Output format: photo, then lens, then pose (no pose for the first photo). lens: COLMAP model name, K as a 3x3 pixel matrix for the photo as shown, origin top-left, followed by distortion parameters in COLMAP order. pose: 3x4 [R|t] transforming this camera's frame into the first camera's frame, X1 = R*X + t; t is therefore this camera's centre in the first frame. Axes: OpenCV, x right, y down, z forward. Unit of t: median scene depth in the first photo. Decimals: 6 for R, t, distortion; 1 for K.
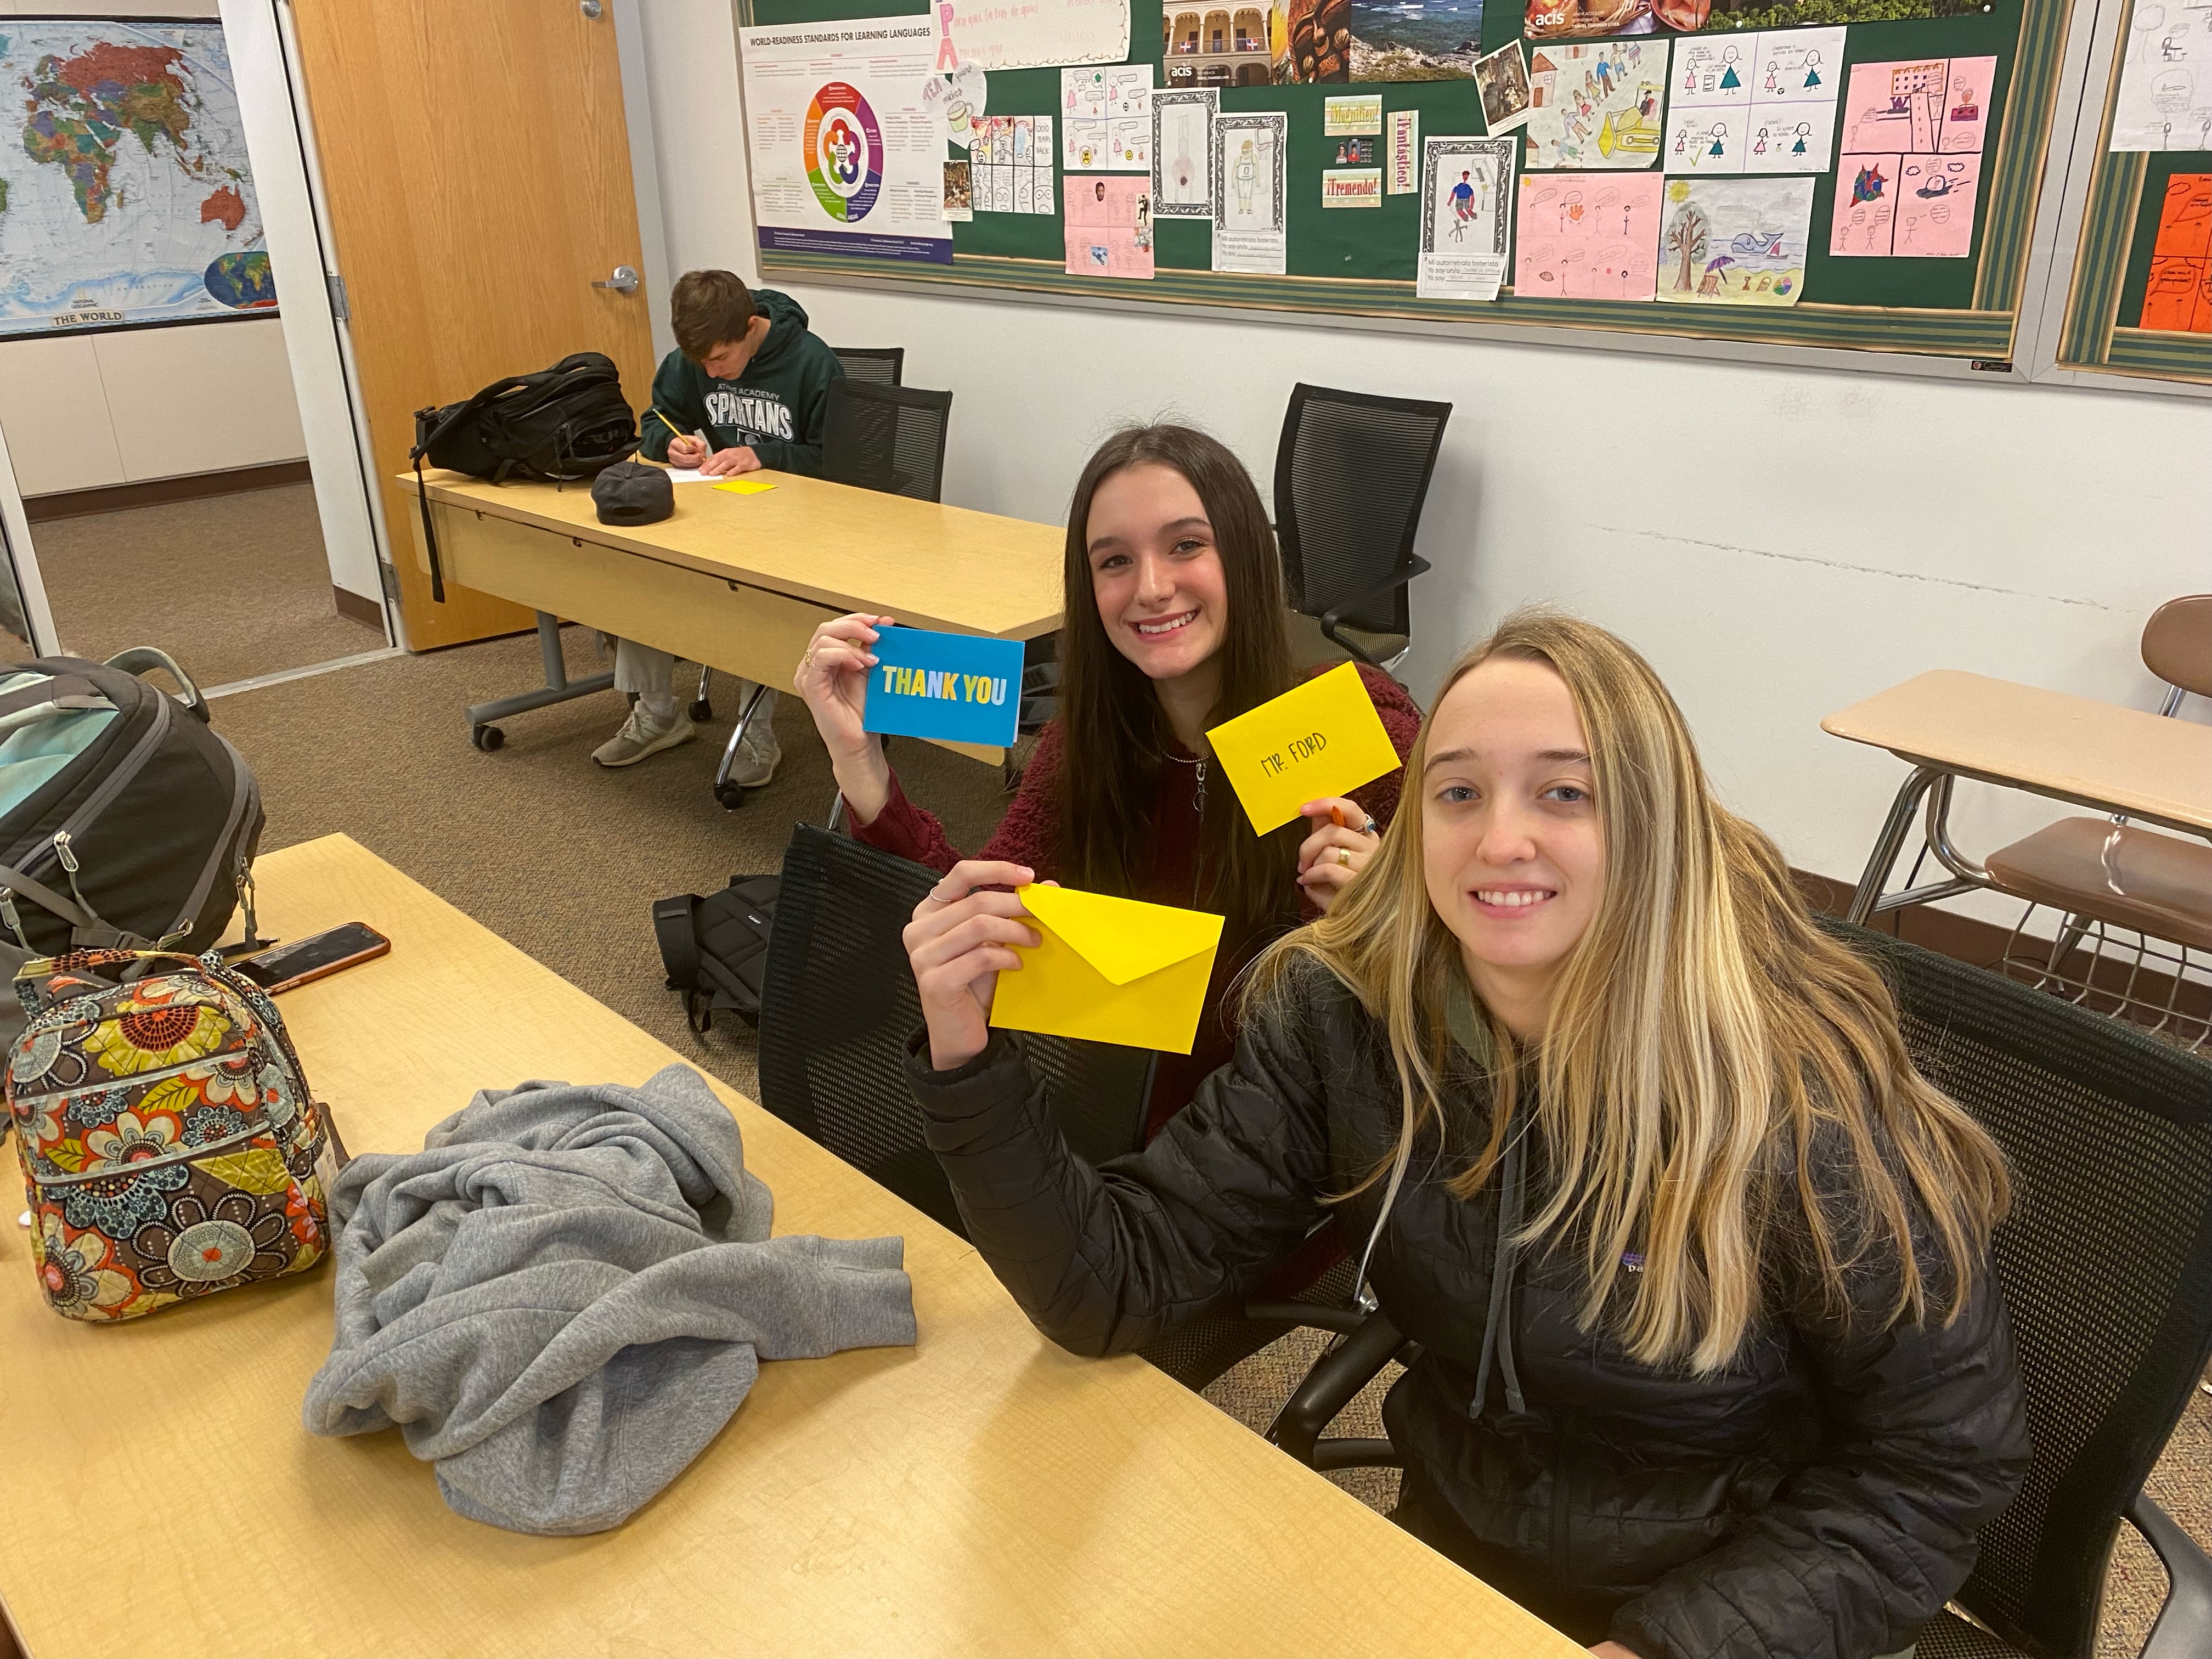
lens RADIAL K [[1678.8, 0, 1103.5], [0, 1678.8, 840.9], [0, 0, 1]] dist [0.095220, -0.106651]
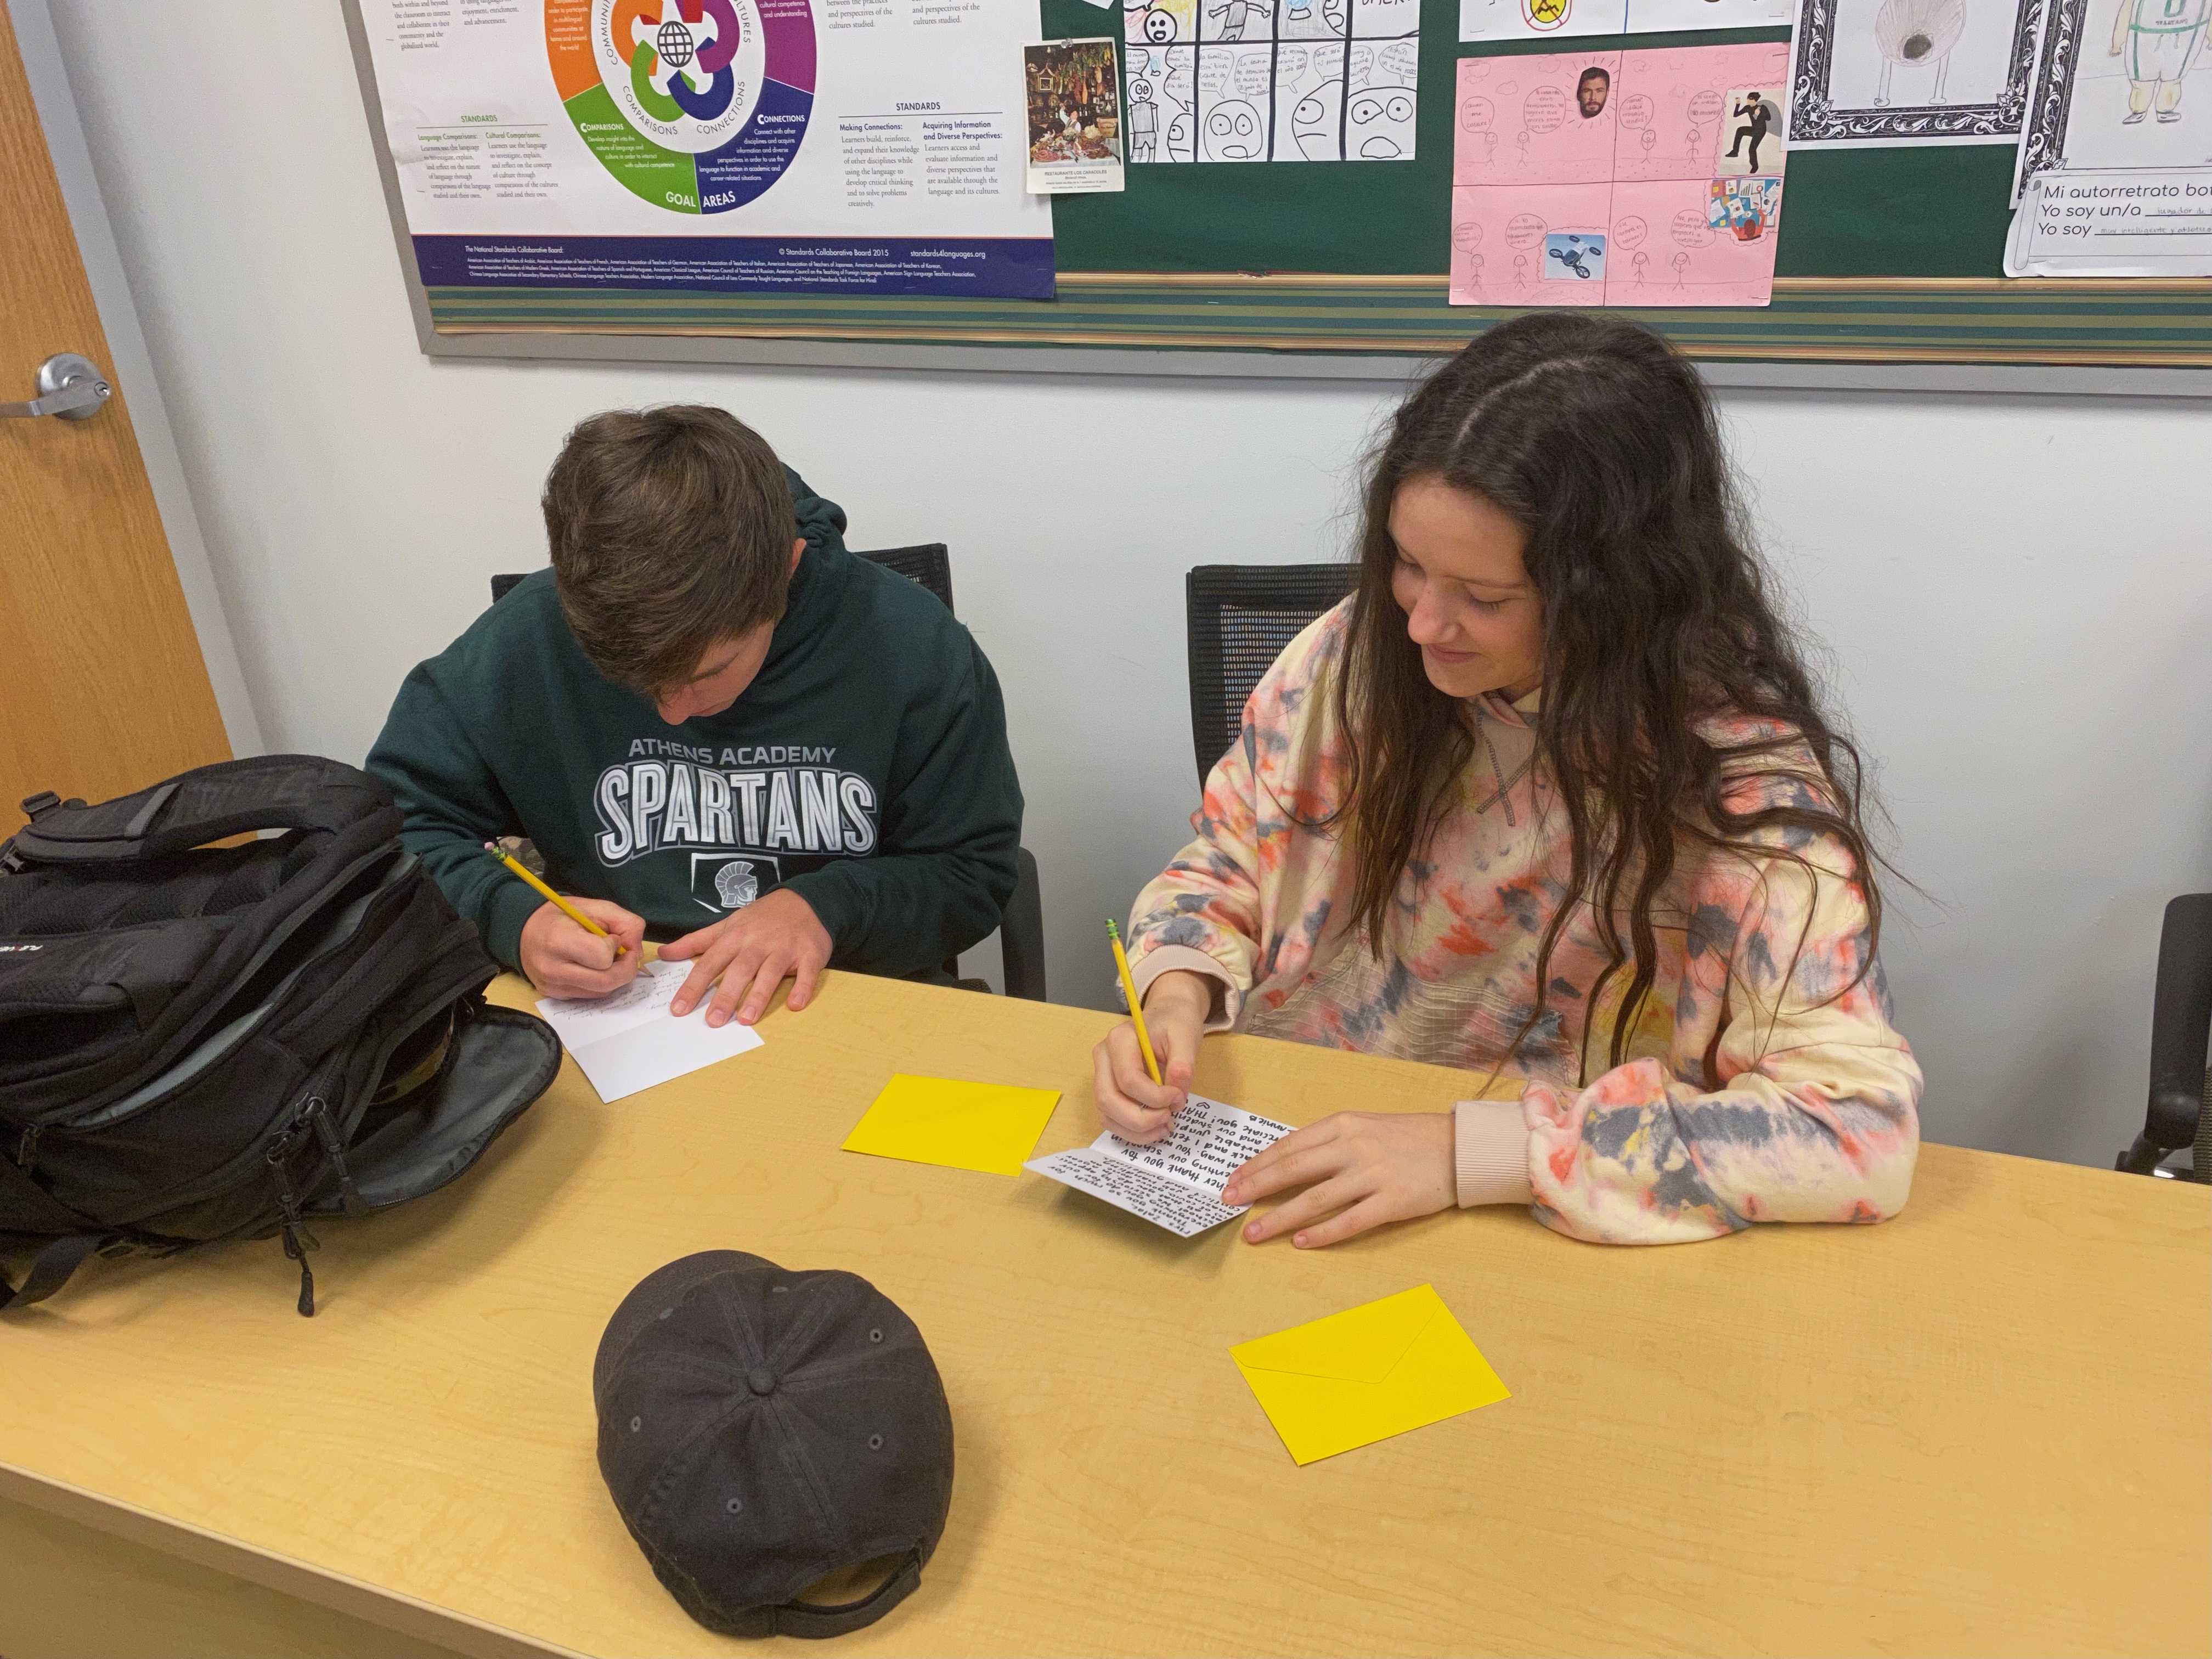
lens RADIAL K [[1646.4, 0, 1106.0], [0, 1646.4, 829.5], [0, 0, 1]] dist [0.010034, 0.002810]
pose [[0.922552, -0.197048, 0.331768, -0.245321], [0.182570, 0.980359, 0.074591, -0.252060], [-0.339950, -0.008243, 0.940407, 0.647029]]
